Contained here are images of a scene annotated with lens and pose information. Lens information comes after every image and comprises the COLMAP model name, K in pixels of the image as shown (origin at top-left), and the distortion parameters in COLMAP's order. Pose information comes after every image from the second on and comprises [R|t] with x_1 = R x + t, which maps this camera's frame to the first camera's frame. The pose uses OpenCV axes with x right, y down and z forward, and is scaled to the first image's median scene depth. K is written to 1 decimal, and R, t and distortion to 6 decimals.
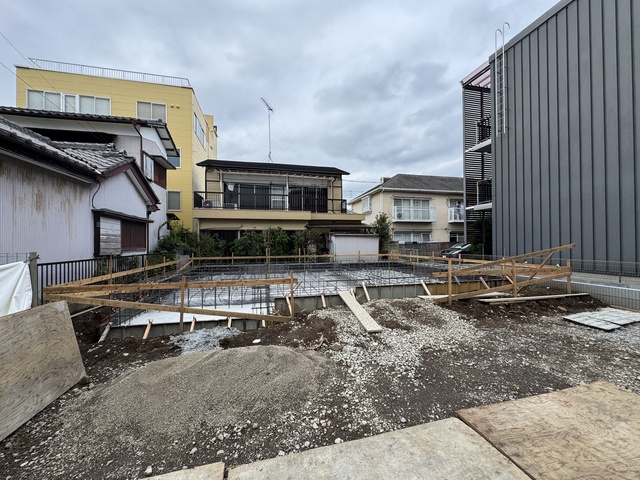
lens RADIAL K [[254.9, 0, 321.7], [0, 254.9, 240.7], [0, 0, 1]] dist [0.000482, 0.000376]
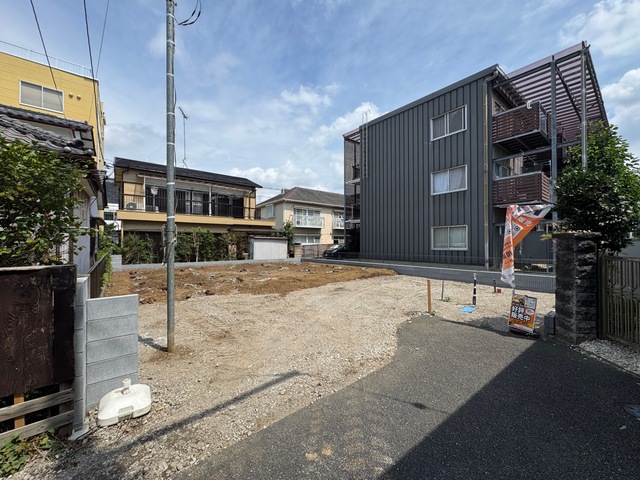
lens RADIAL K [[254.9, 0, 320.4], [0, 254.9, 242.7], [0, 0, 1]] dist [0.000482, 0.000376]
pose [[0.910217, 0.010212, 0.414006, -0.164771], [-0.011929, 0.999928, 0.001561, -0.004324], [-0.413960, -0.006360, 0.910273, -0.269177]]
